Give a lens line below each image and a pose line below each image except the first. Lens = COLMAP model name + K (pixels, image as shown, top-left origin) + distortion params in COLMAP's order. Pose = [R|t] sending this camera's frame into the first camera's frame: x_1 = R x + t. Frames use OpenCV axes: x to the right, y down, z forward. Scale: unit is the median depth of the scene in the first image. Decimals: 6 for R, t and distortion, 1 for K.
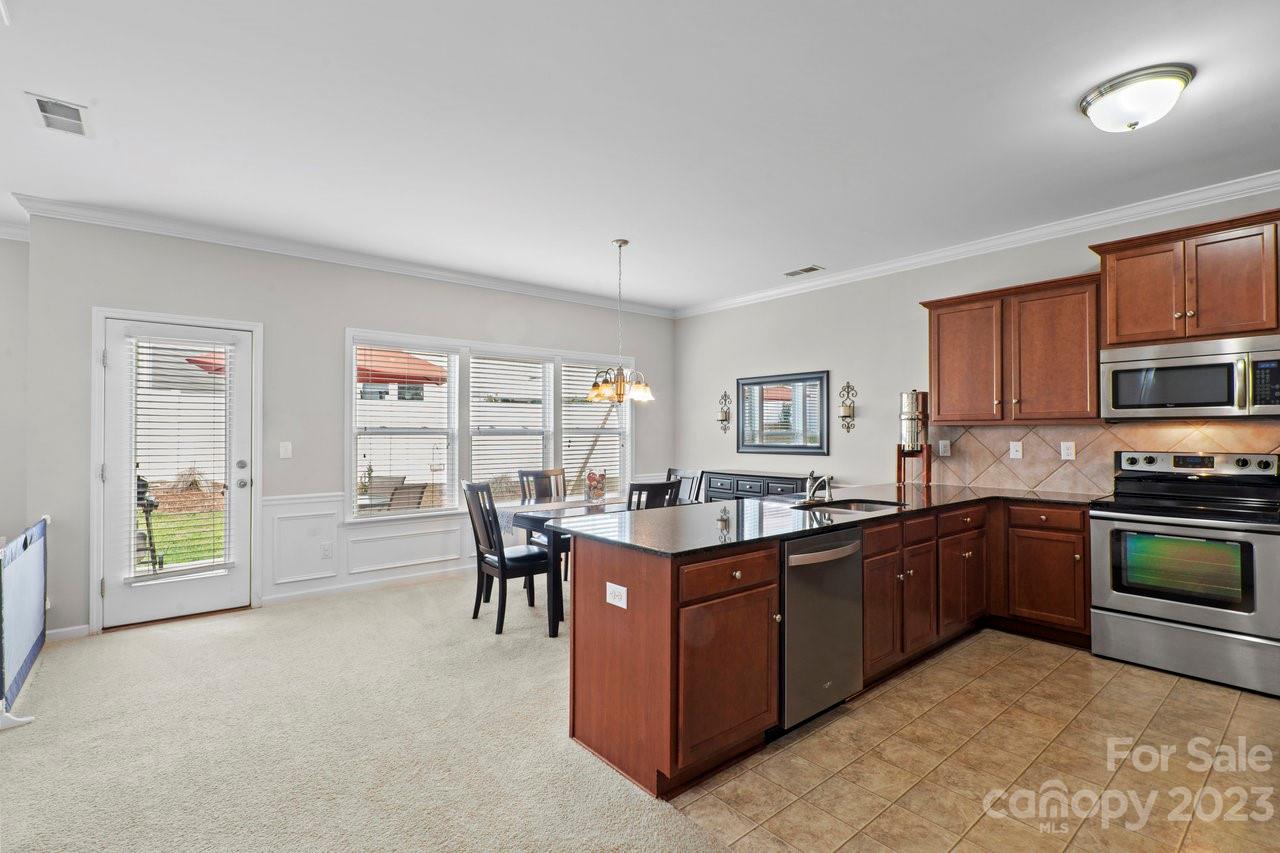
lens RADIAL K [[601.5, 0, 610.0], [0, 601.5, 423.5], [0, 0, 1]] dist [-0.008205, 0.003475]
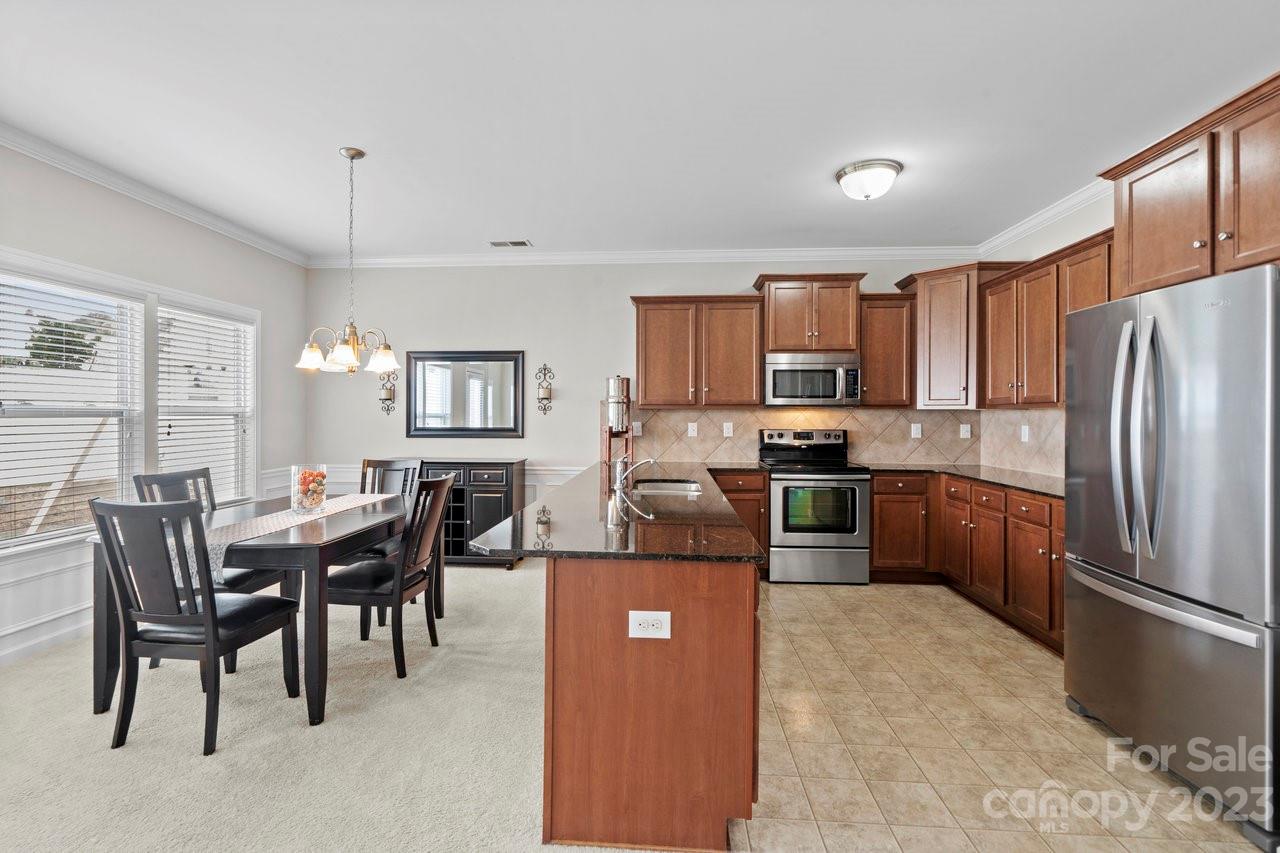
lens RADIAL K [[601.5, 0, 639.3], [0, 601.5, 412.0], [0, 0, 1]] dist [-0.008205, 0.003475]
pose [[0.666479, 0.007551, 0.745486, -0.288308], [-0.015652, 0.999870, 0.003865, 0.005039], [-0.745360, -0.014244, 0.666510, 0.249987]]
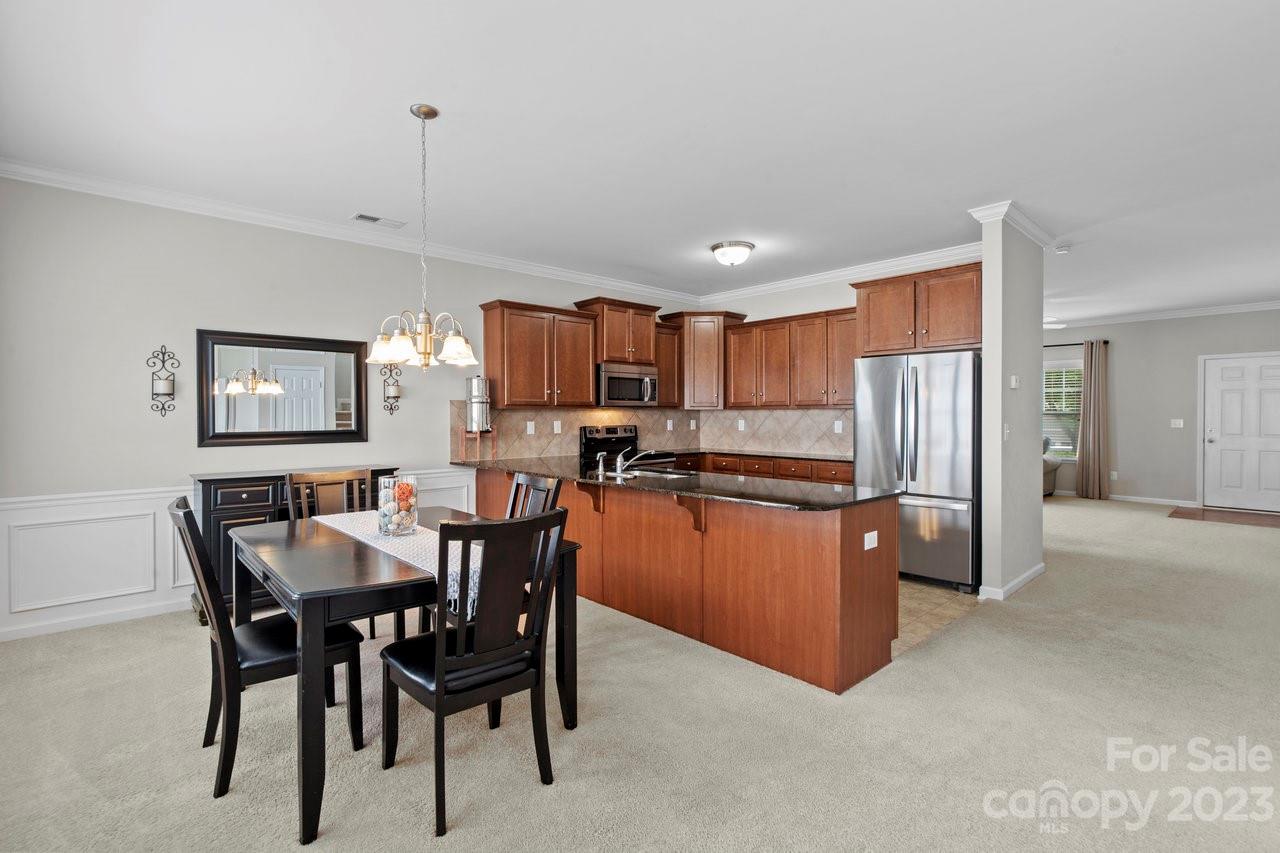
lens RADIAL K [[601.5, 0, 624.7], [0, 601.5, 418.4], [0, 0, 1]] dist [-0.008205, 0.003475]
pose [[-0.082182, -0.004808, 0.996606, -0.629386], [-0.012821, 0.999911, 0.003767, 0.014547], [-0.996535, -0.012468, -0.082237, 0.846722]]
